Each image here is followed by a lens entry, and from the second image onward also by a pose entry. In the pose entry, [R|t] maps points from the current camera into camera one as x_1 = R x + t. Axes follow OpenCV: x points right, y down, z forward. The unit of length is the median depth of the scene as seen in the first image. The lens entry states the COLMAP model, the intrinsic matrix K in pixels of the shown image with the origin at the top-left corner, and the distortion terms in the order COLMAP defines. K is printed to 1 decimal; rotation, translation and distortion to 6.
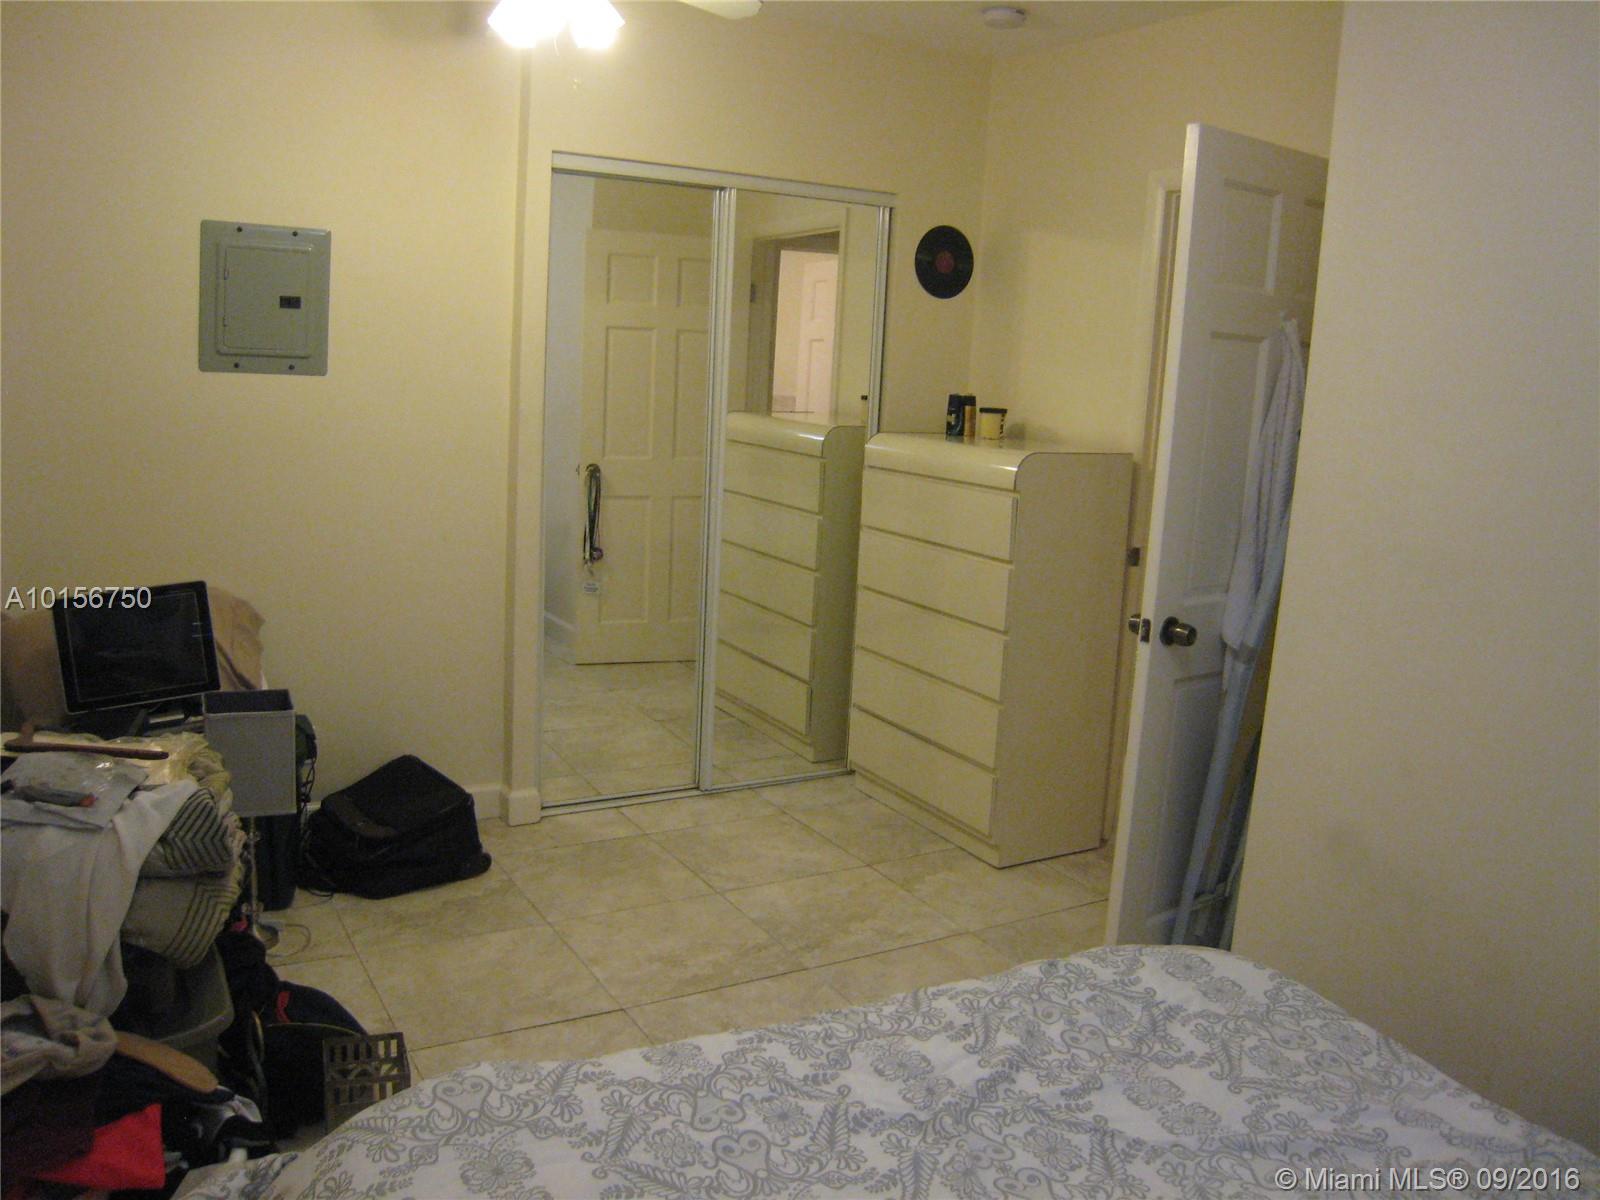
lens RADIAL K [[1307.4, 0, 791.3], [0, 1307.4, 601.5], [0, 0, 1]] dist [-0.166422, 0.108922]
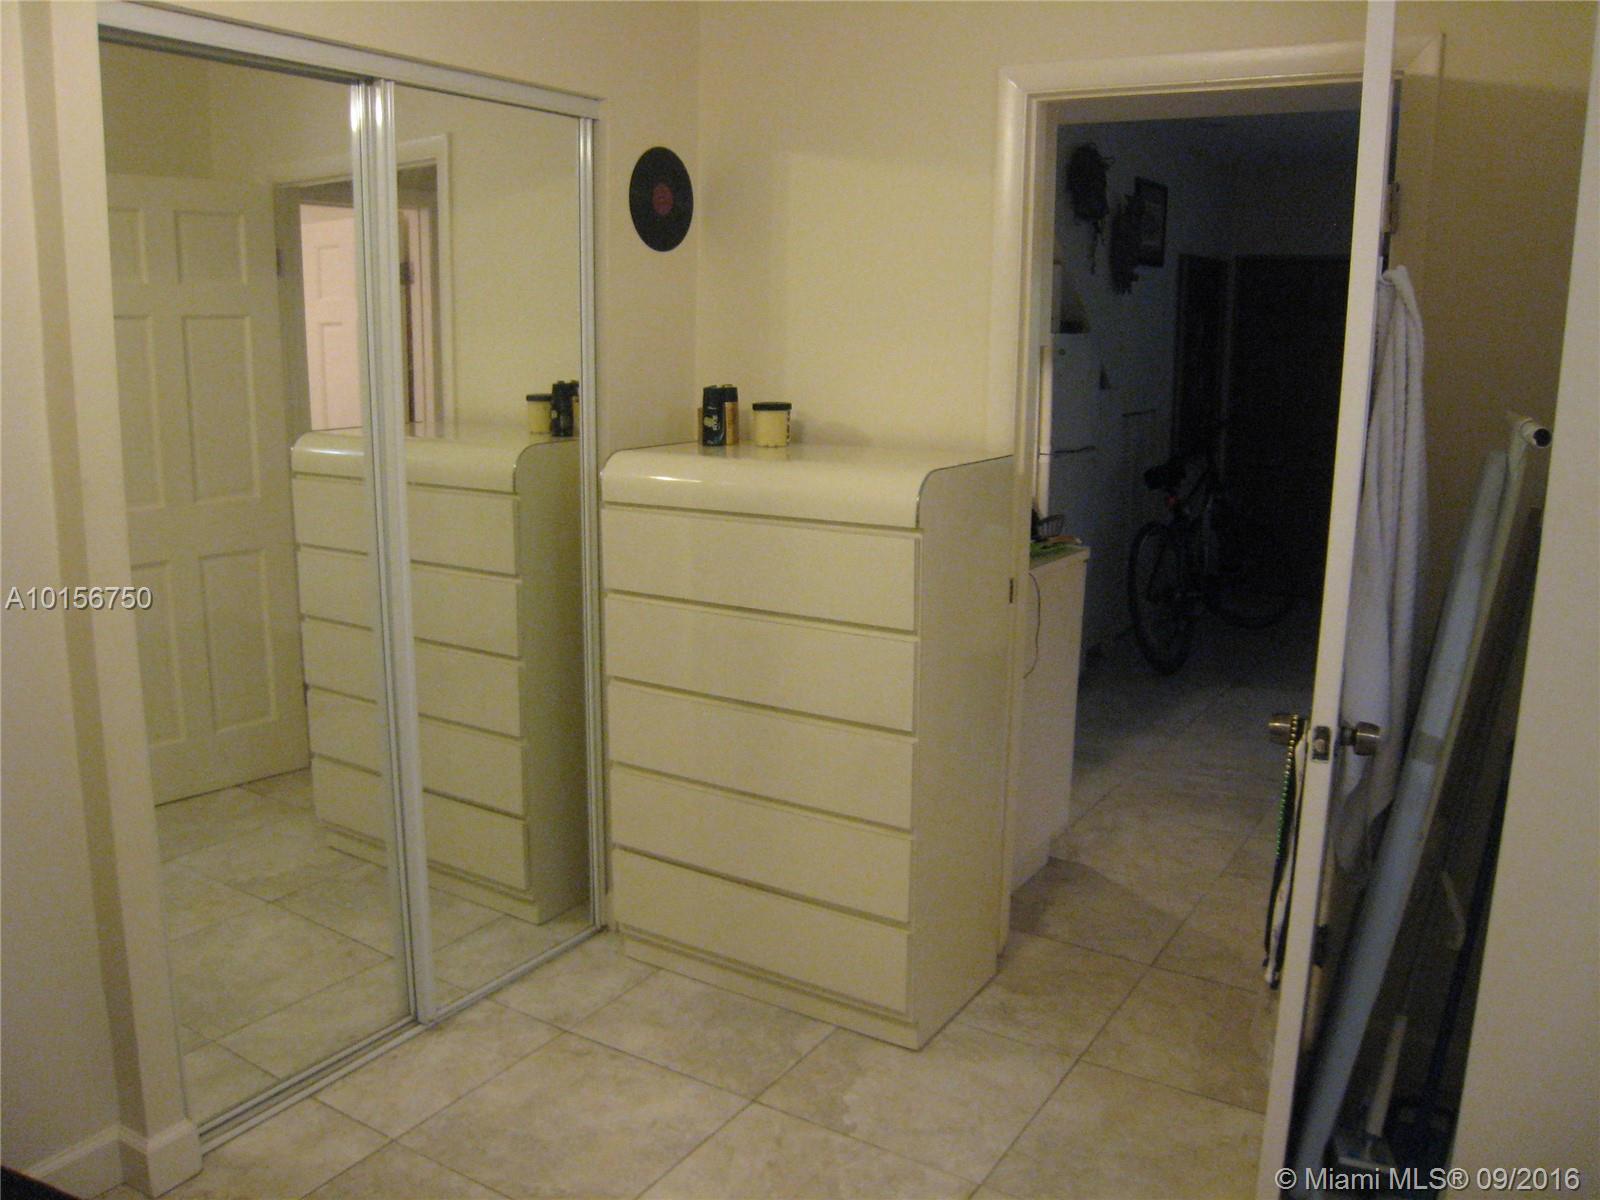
lens RADIAL K [[1307.4, 0, 803.7], [0, 1307.4, 598.6], [0, 0, 1]] dist [-0.166422, 0.108922]
pose [[0.884855, -0.134626, 0.445991, -0.158237], [0.124179, 0.990858, 0.052725, -0.077022], [-0.449012, 0.008729, 0.893483, 0.349198]]
